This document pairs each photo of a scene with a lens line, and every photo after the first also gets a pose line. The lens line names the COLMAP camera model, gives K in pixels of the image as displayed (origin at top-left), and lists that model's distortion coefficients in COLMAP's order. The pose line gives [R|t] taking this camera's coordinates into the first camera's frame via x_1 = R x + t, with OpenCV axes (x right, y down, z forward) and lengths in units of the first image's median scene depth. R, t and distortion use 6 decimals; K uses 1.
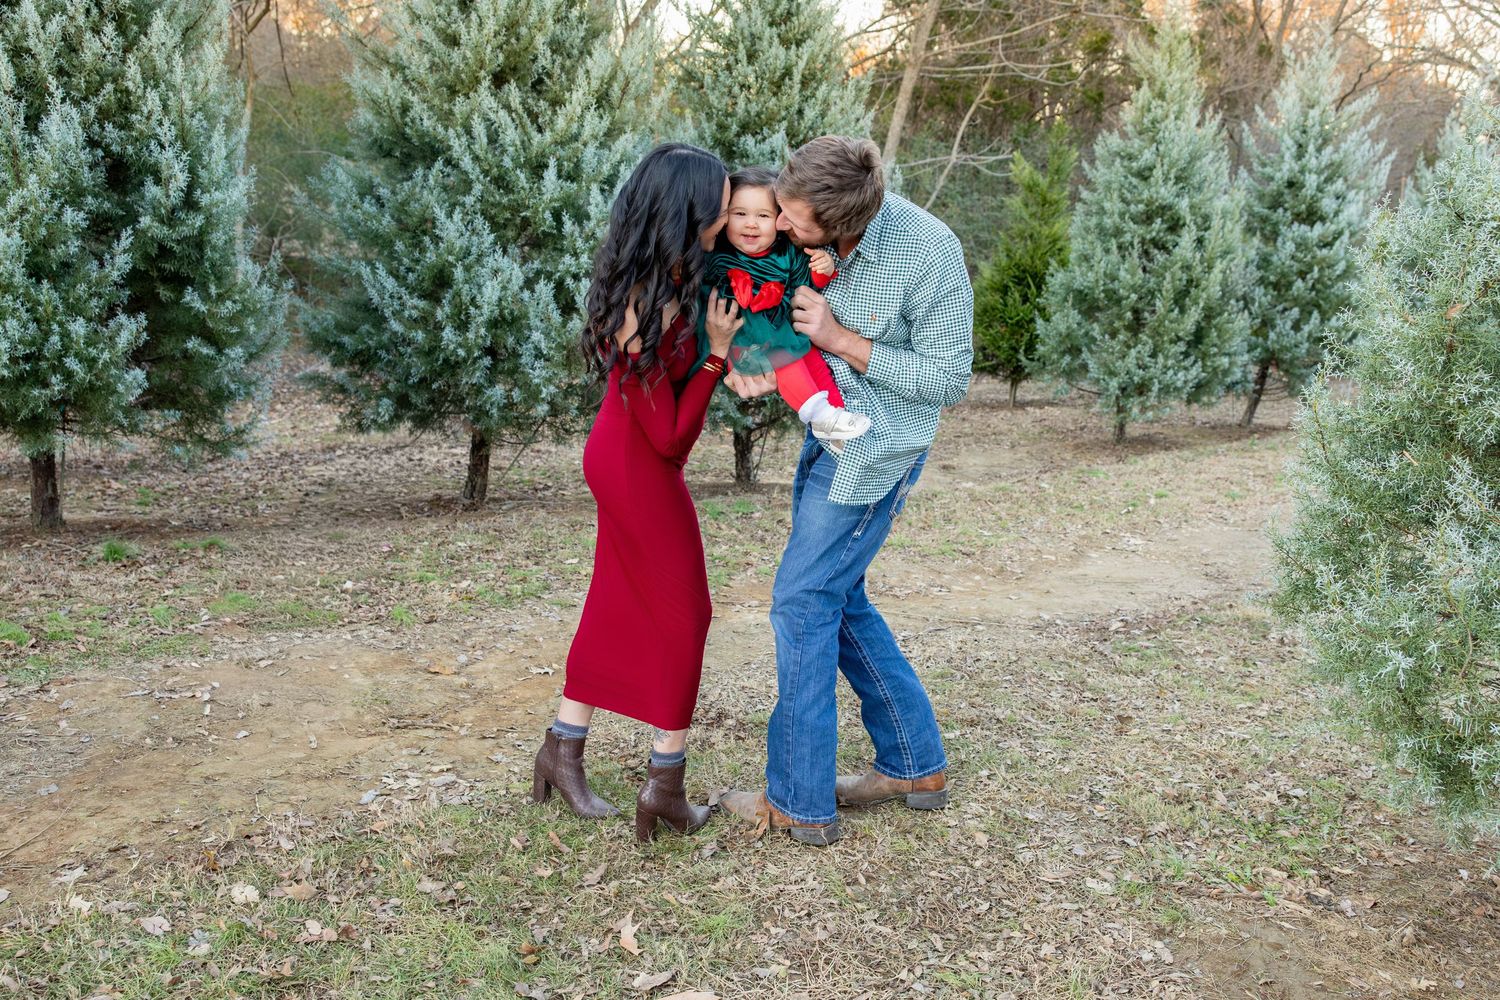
lens RADIAL K [[1319.2, 0, 750.0], [0, 1319.2, 500.0], [0, 0, 1]] dist [-0.015314, 0.001579]
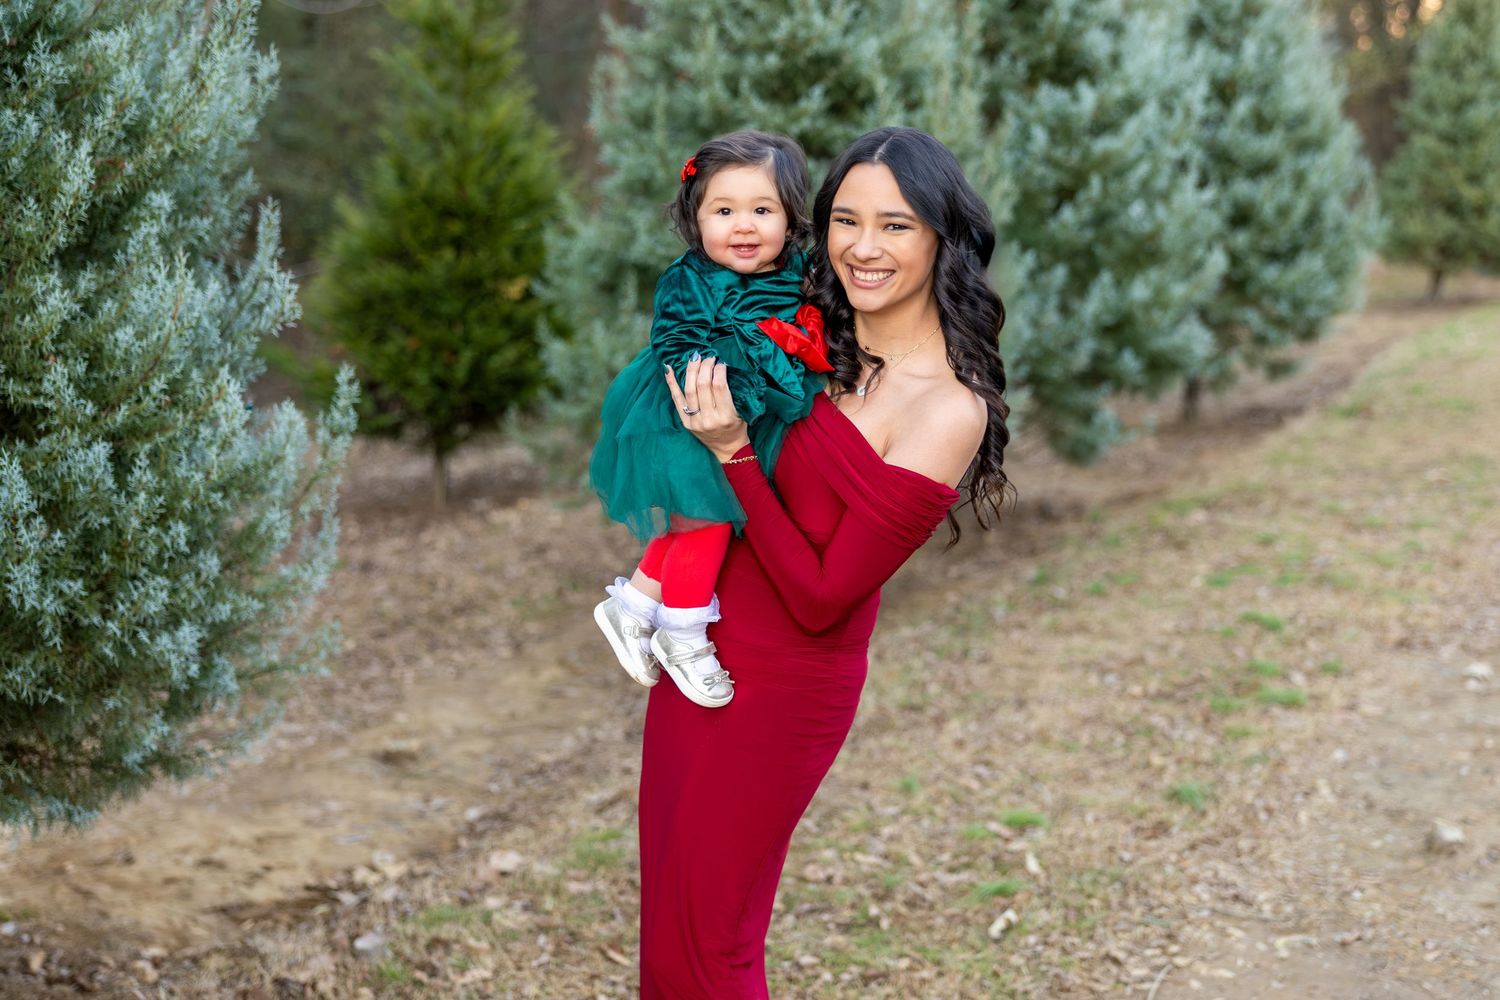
lens RADIAL K [[2261.4, 0, 748.5], [0, 2261.4, 554.5], [0, 0, 1]] dist [0.011266, -0.044601]
pose [[0.924535, -0.110647, 0.364682, 0.010321], [0.113965, 0.993406, 0.012485, -0.075033], [-0.363658, 0.030018, 0.931049, 0.331811]]
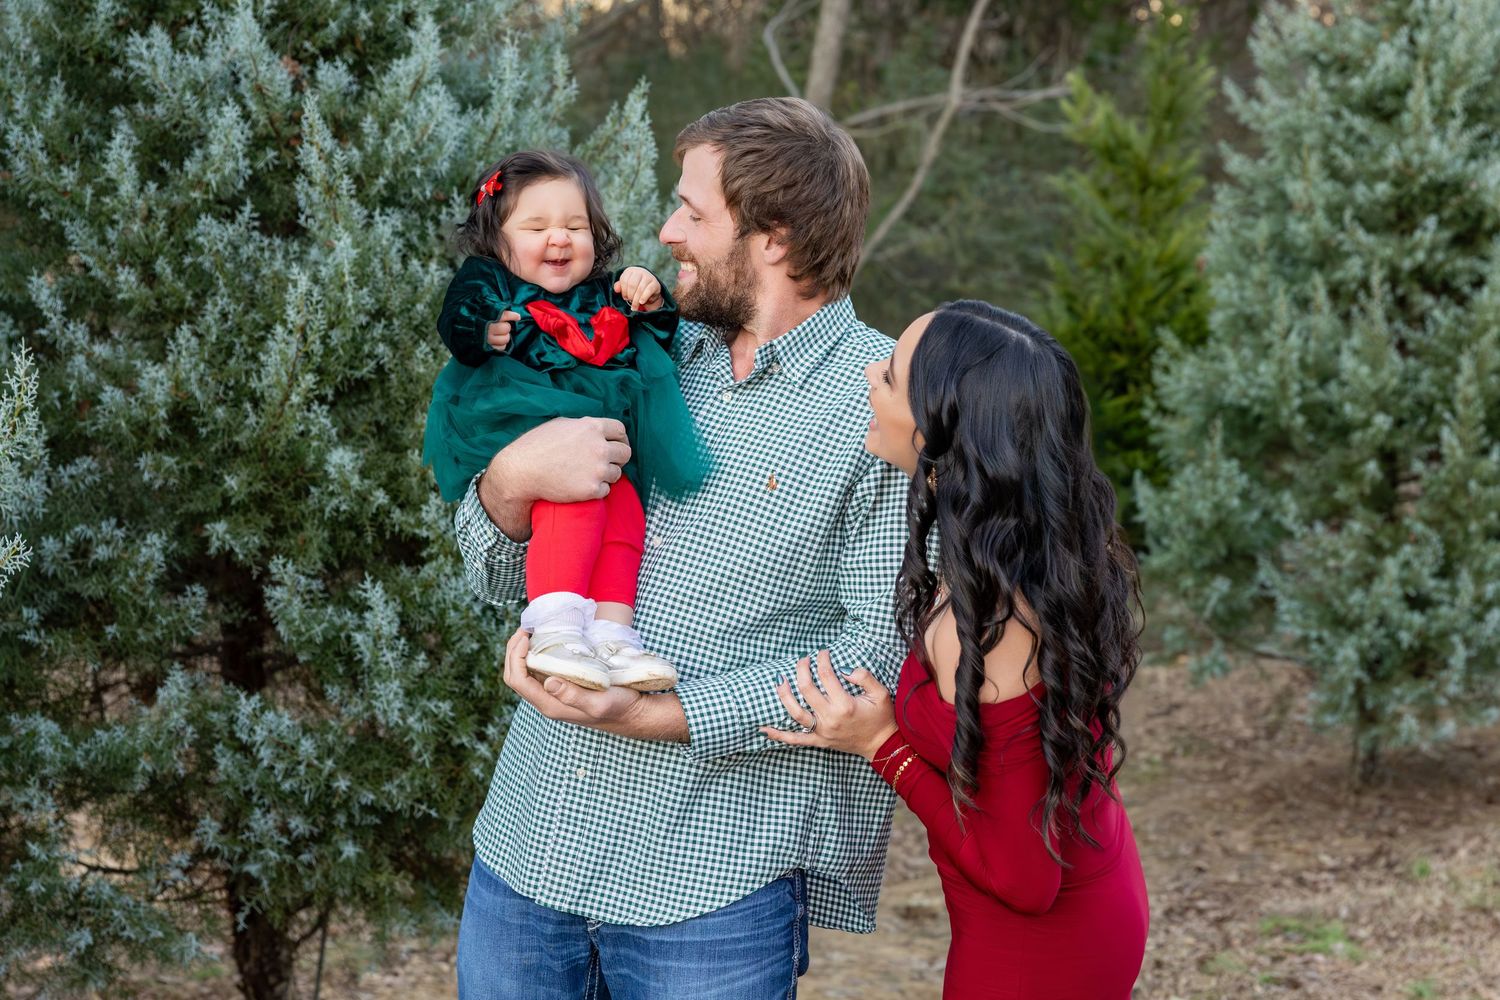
lens RADIAL K [[2482.8, 0, 750.0], [0, 2482.8, 500.0], [0, 0, 1]] dist [0.002670, -0.003641]
pose [[0.997804, -0.049186, 0.044370, 0.074262], [0.053419, 0.993563, -0.099897, -0.068137], [-0.039171, 0.102048, 0.994008, 0.288606]]
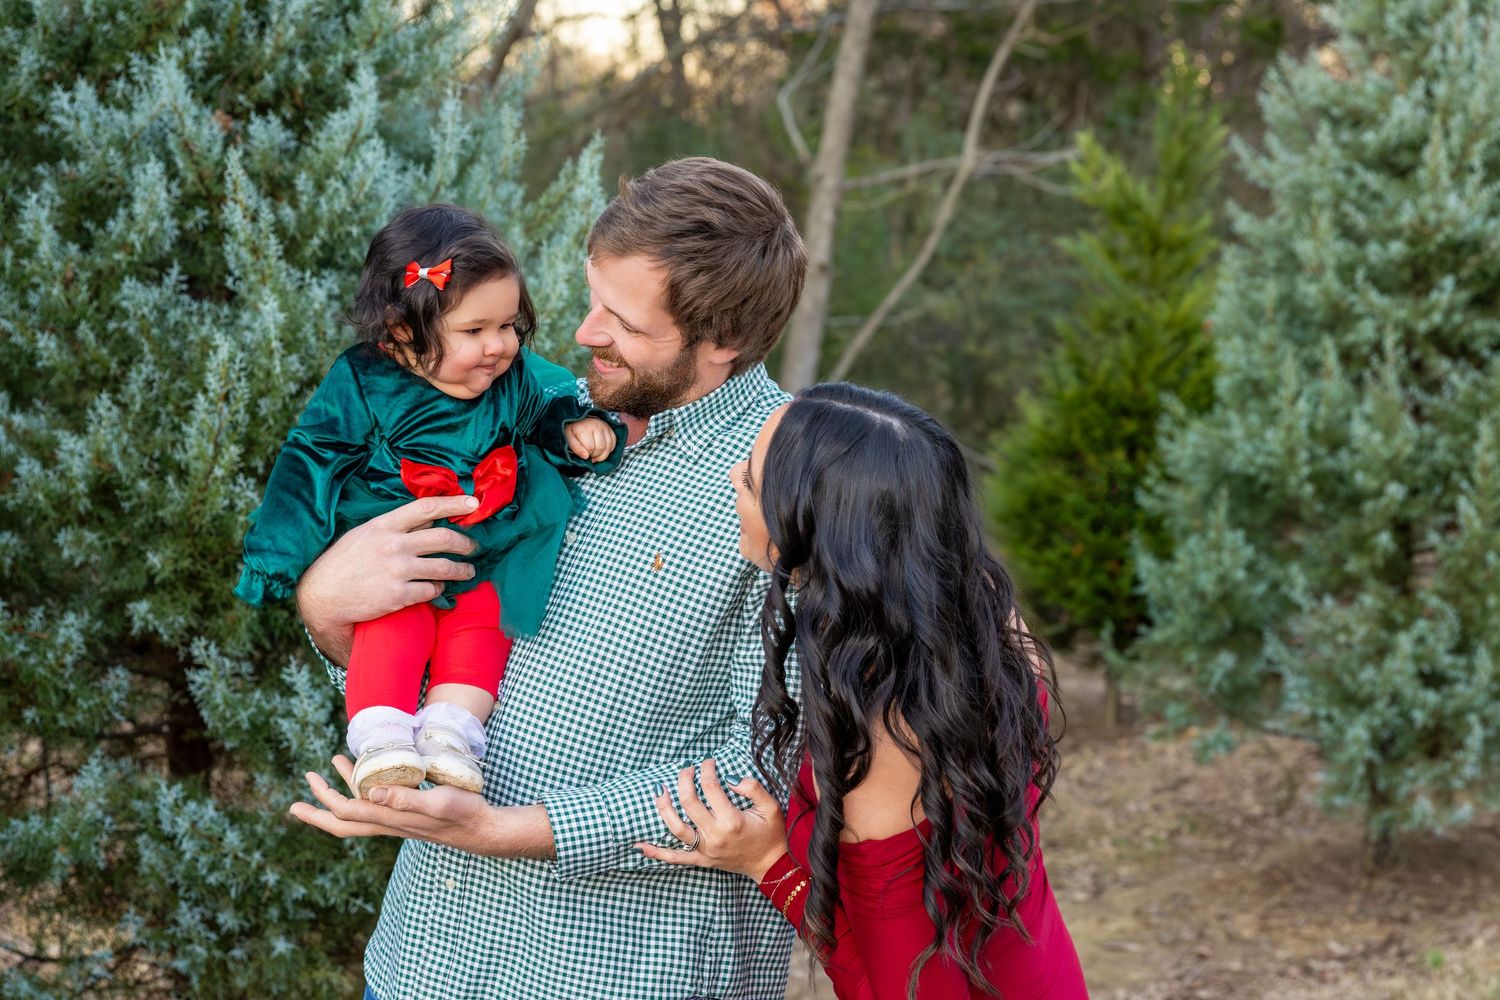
lens RADIAL K [[2445.7, 0, 654.1], [0, 2445.7, 568.8], [0, 0, 1]] dist [-0.003649, 0.060646]
pose [[0.998879, -0.046996, -0.005622, 0.086957], [0.046207, 0.993987, -0.099270, -0.073266], [0.010254, 0.098899, 0.995045, 0.317796]]
